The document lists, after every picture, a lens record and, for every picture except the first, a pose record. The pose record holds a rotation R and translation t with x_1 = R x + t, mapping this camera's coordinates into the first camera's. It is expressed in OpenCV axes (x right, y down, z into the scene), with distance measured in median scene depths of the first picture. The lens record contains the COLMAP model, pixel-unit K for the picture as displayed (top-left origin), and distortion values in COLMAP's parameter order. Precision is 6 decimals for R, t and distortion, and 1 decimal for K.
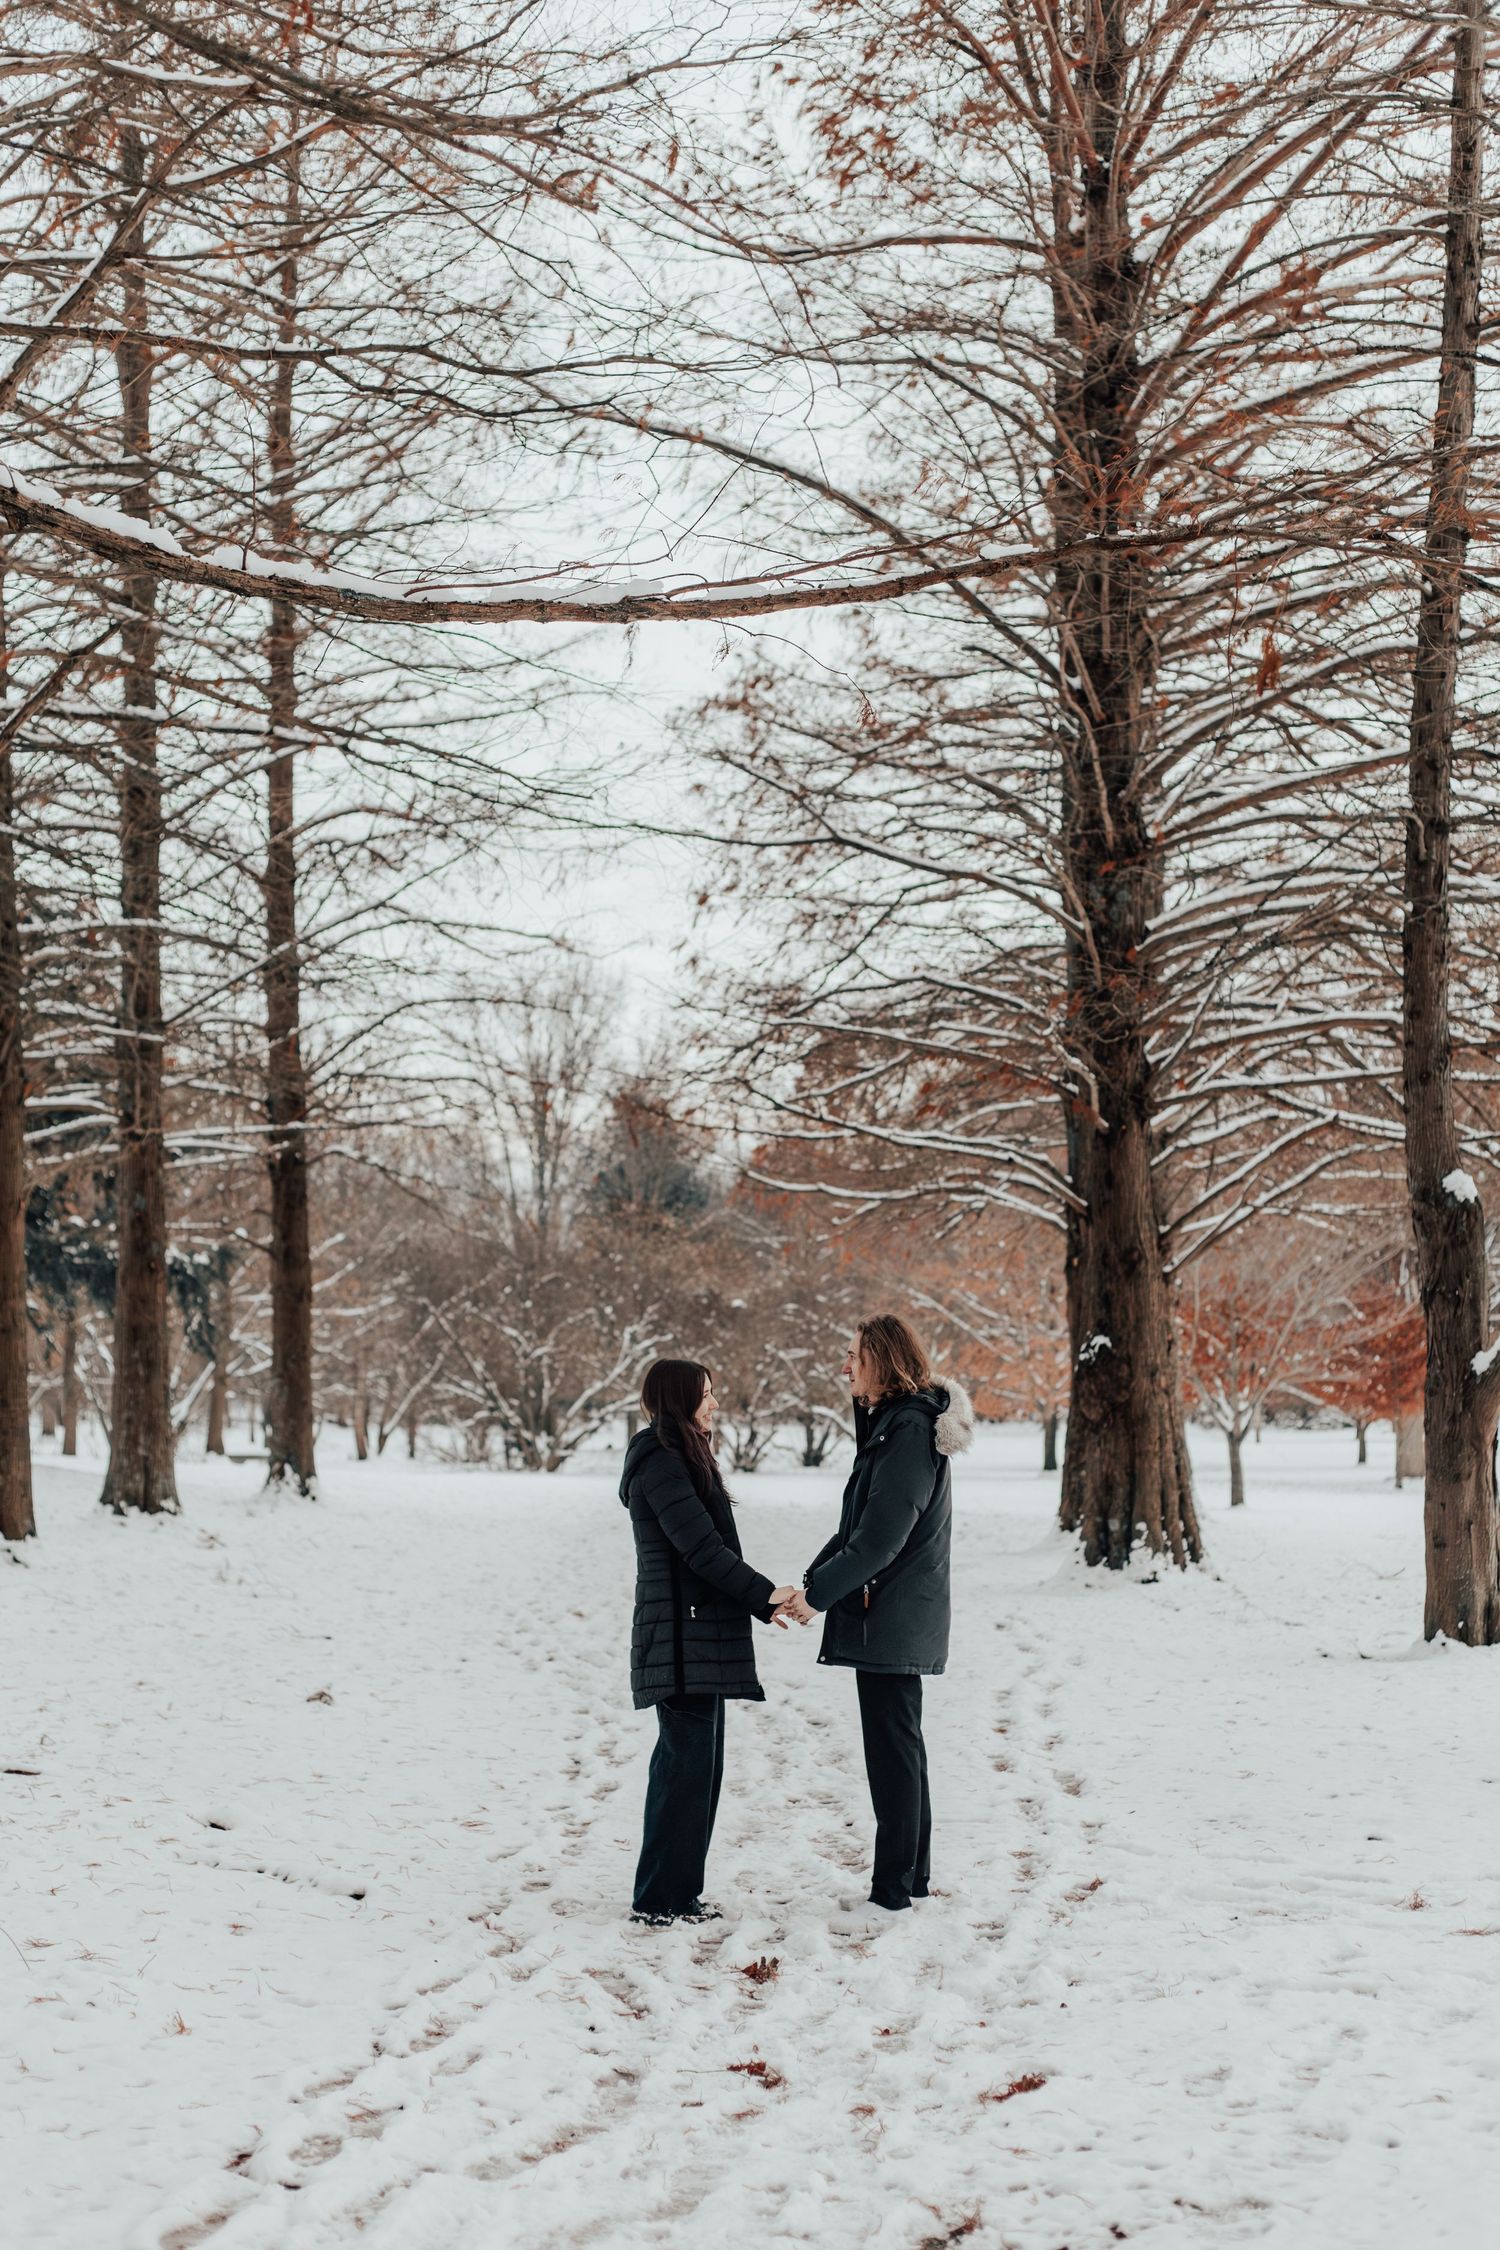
lens RADIAL K [[3209.4, 0, 750.0], [0, 3209.4, 1125.0], [0, 0, 1]] dist [-0.127229, -0.070604]
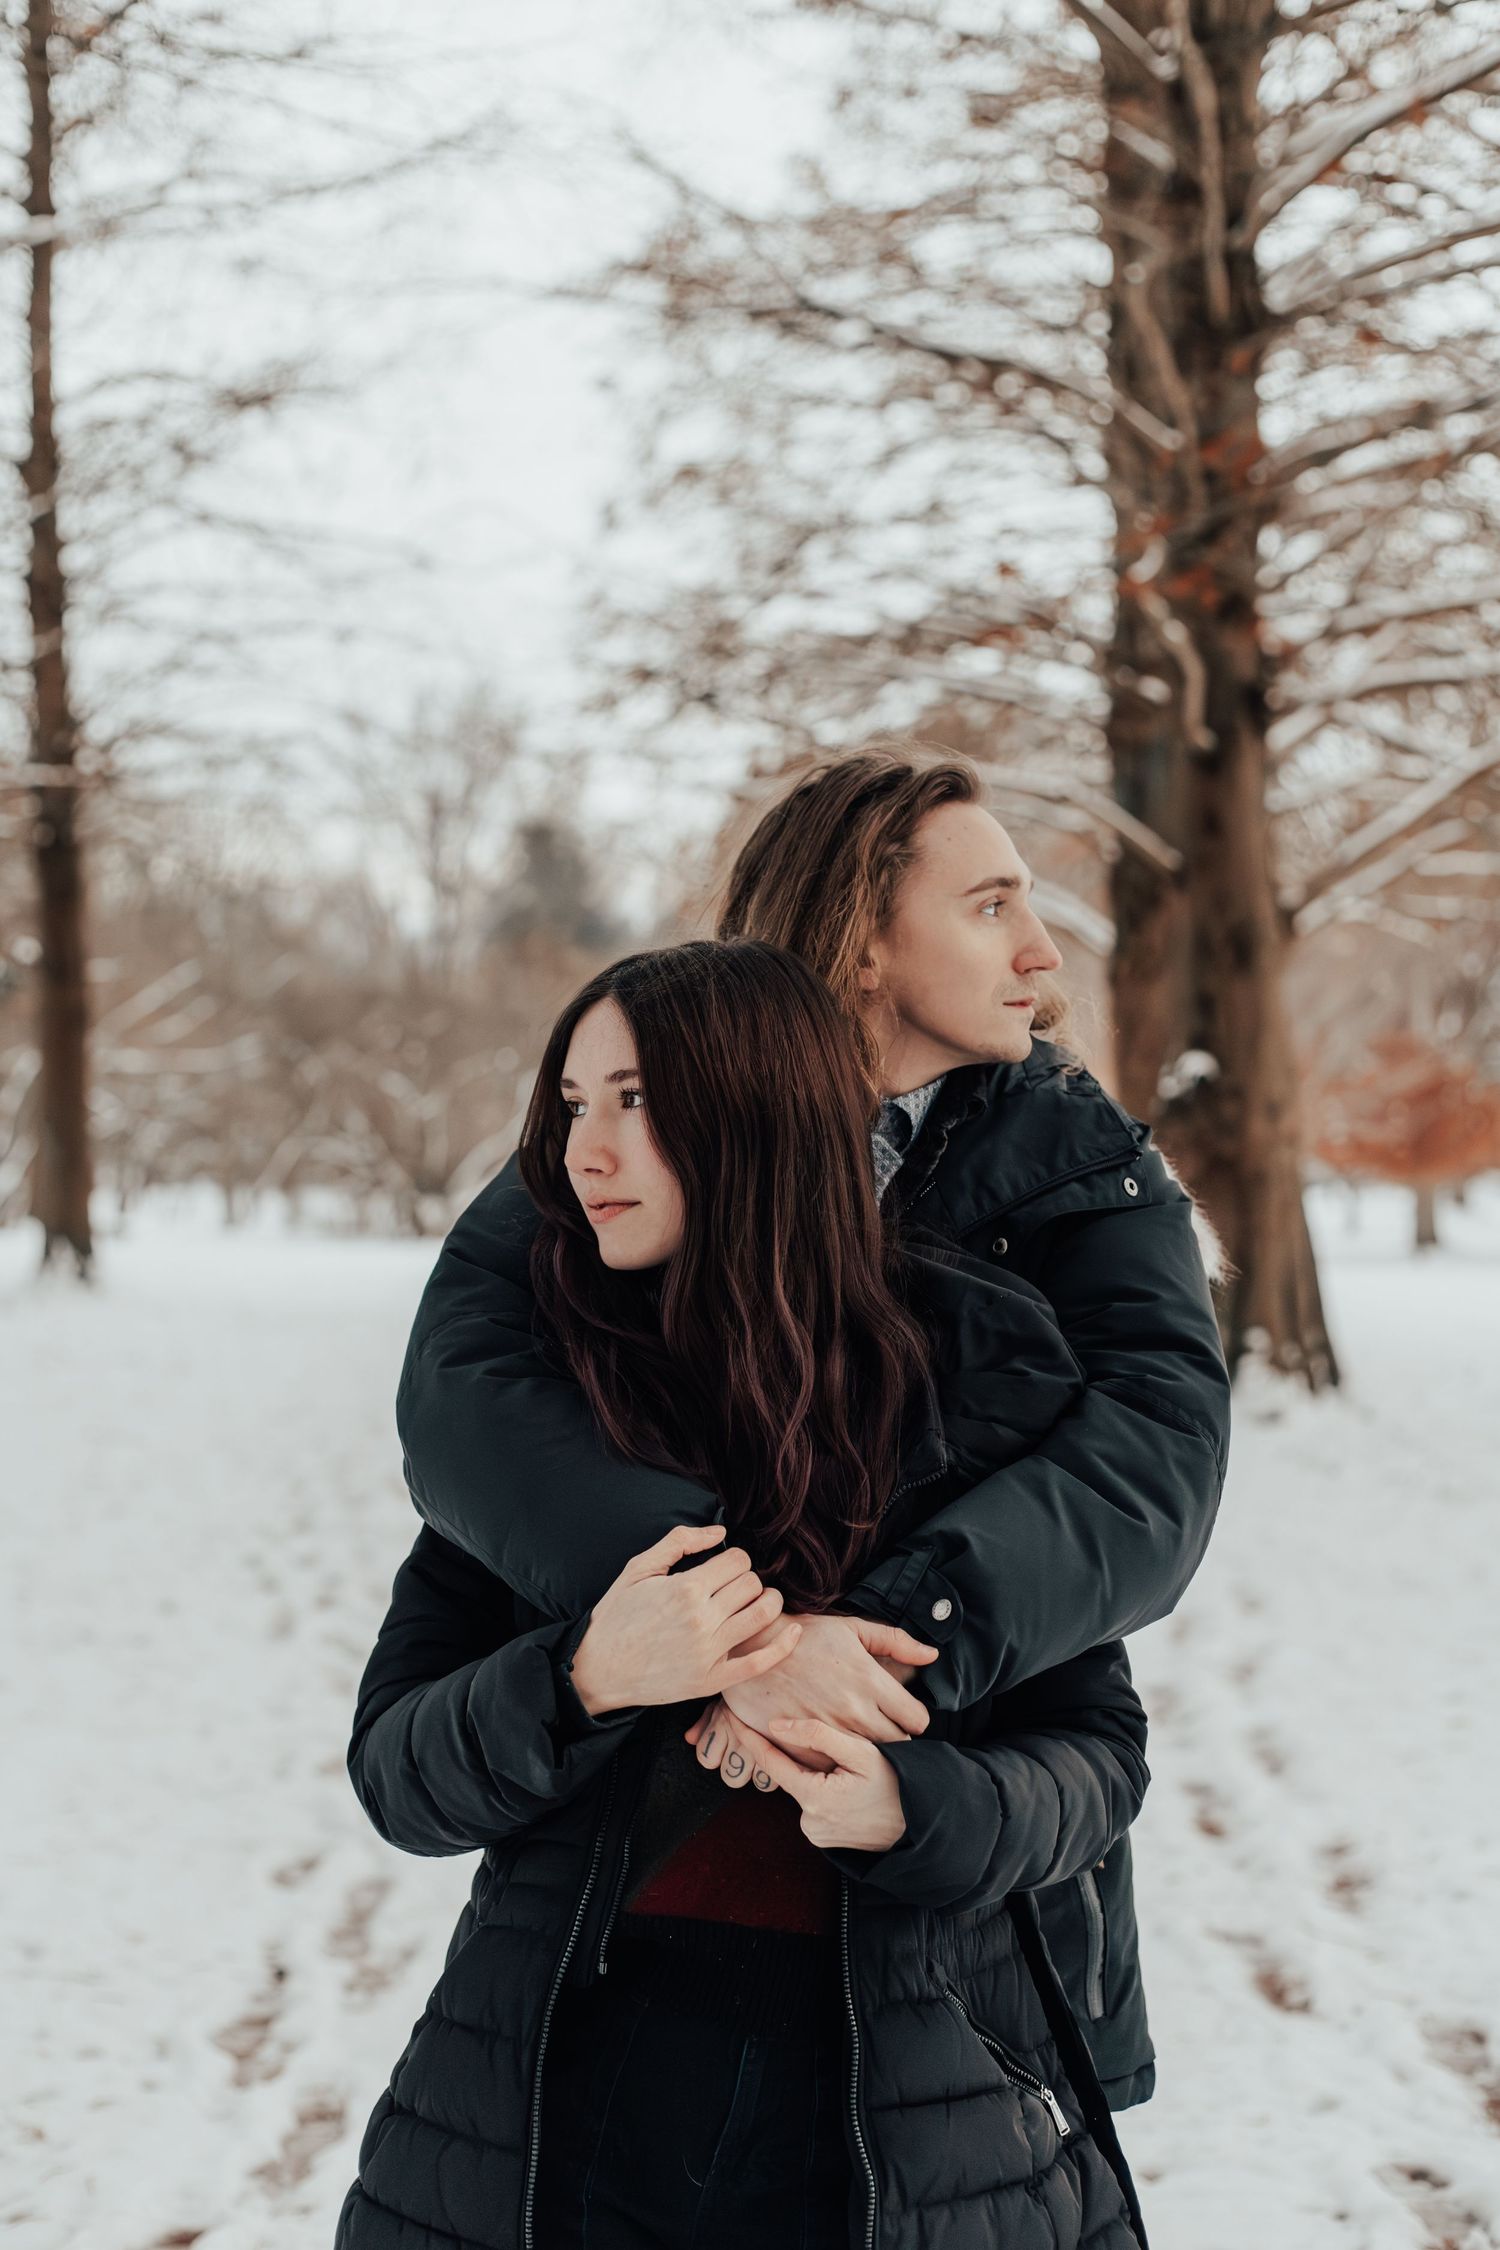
lens RADIAL K [[3209.4, 0, 750.0], [0, 3209.4, 1125.0], [0, 0, 1]] dist [-0.127229, -0.070604]
pose [[0.999651, -0.002668, 0.026270, -0.000697], [0.000733, 0.997301, 0.073423, 0.022463], [-0.026395, -0.073378, 0.996955, 0.238741]]
